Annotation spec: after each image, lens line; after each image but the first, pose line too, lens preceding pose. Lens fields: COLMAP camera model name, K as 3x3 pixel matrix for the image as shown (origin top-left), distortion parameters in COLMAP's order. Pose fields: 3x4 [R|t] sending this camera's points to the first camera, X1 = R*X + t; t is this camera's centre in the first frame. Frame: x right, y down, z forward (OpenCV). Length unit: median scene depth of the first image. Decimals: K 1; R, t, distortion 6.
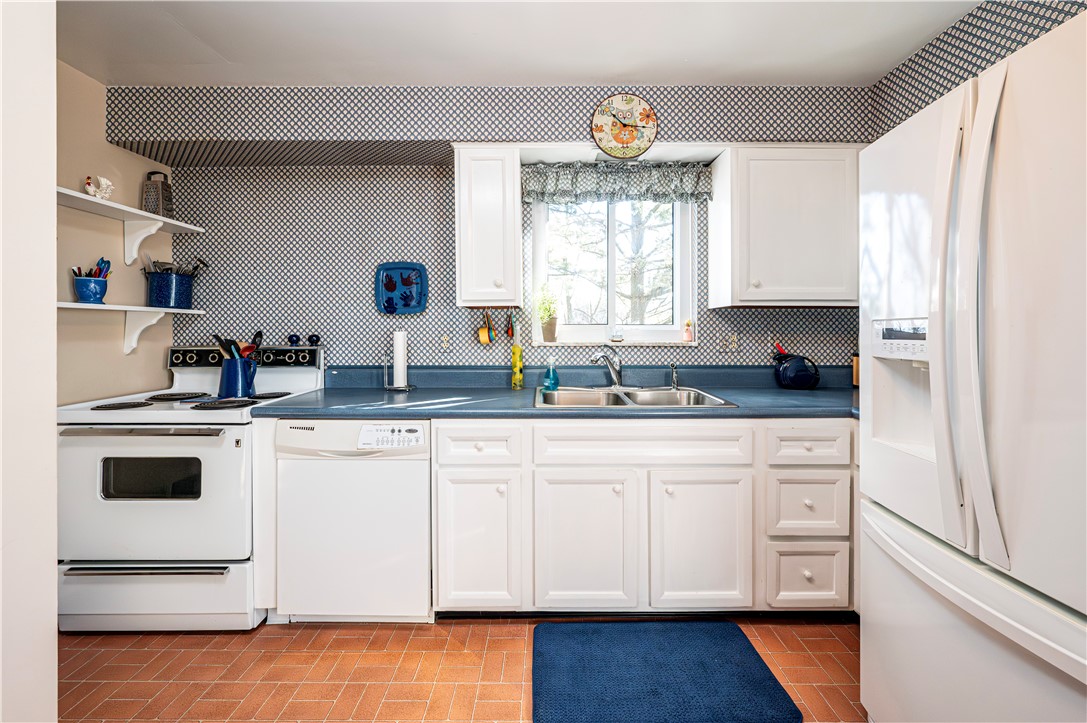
lens RADIAL K [[438.6, 0, 528.6], [0, 438.6, 327.0], [0, 0, 1]] dist [-0.004019, 0.000585]
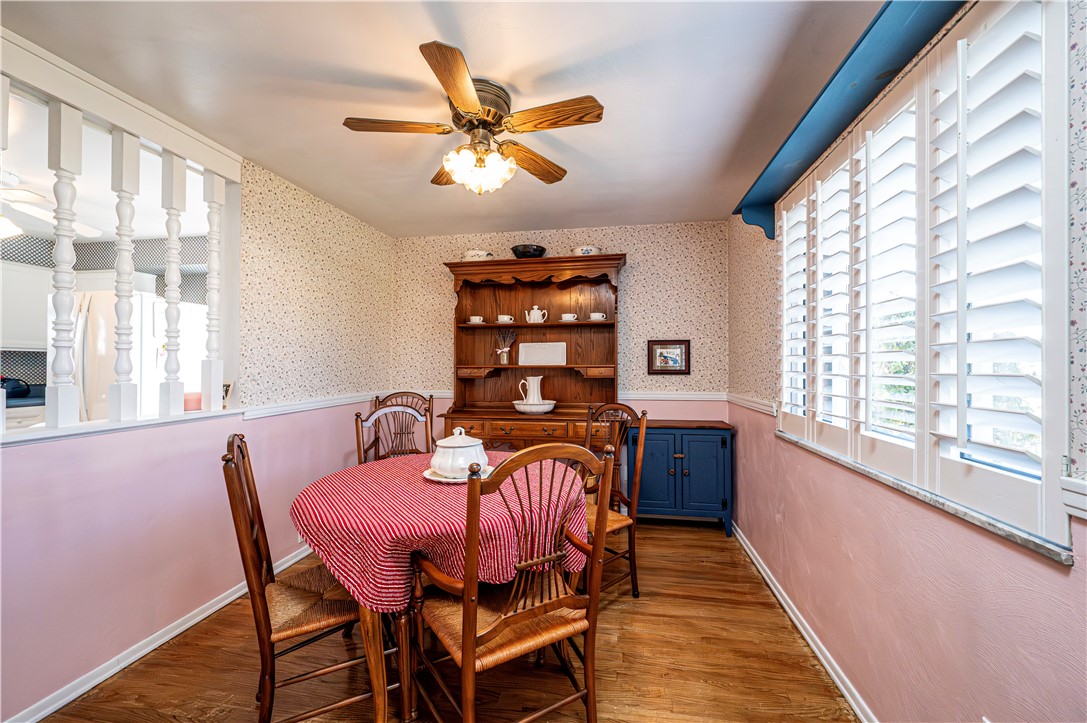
lens RADIAL K [[438.6, 0, 537.2], [0, 438.6, 360.0], [0, 0, 1]] dist [-0.004019, 0.000585]
pose [[0.153328, 0.008583, 0.988138, -0.774839], [-0.000226, 0.999963, -0.008650, 0.008560], [-0.988175, 0.001103, 0.153324, -1.310759]]
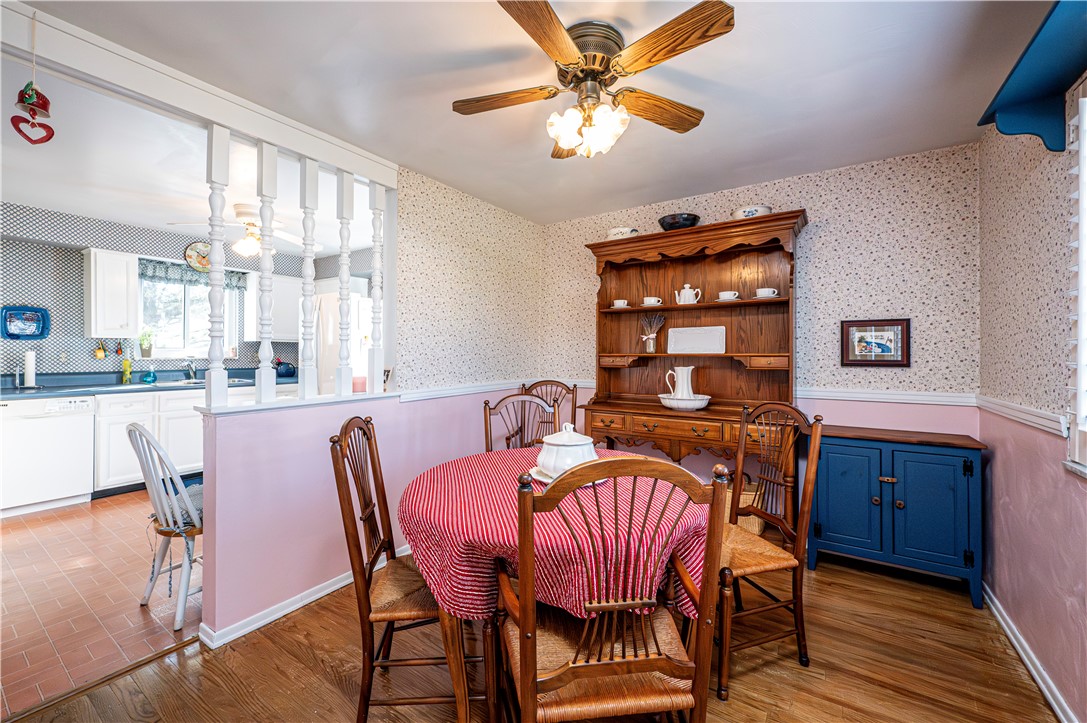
lens RADIAL K [[438.6, 0, 541.7], [0, 438.6, 350.0], [0, 0, 1]] dist [-0.004019, 0.000585]
pose [[0.537806, 0.004480, 0.843057, -0.624951], [-0.001180, 0.999989, -0.004561, 0.009081], [-0.843068, 0.001458, 0.537806, -1.399189]]
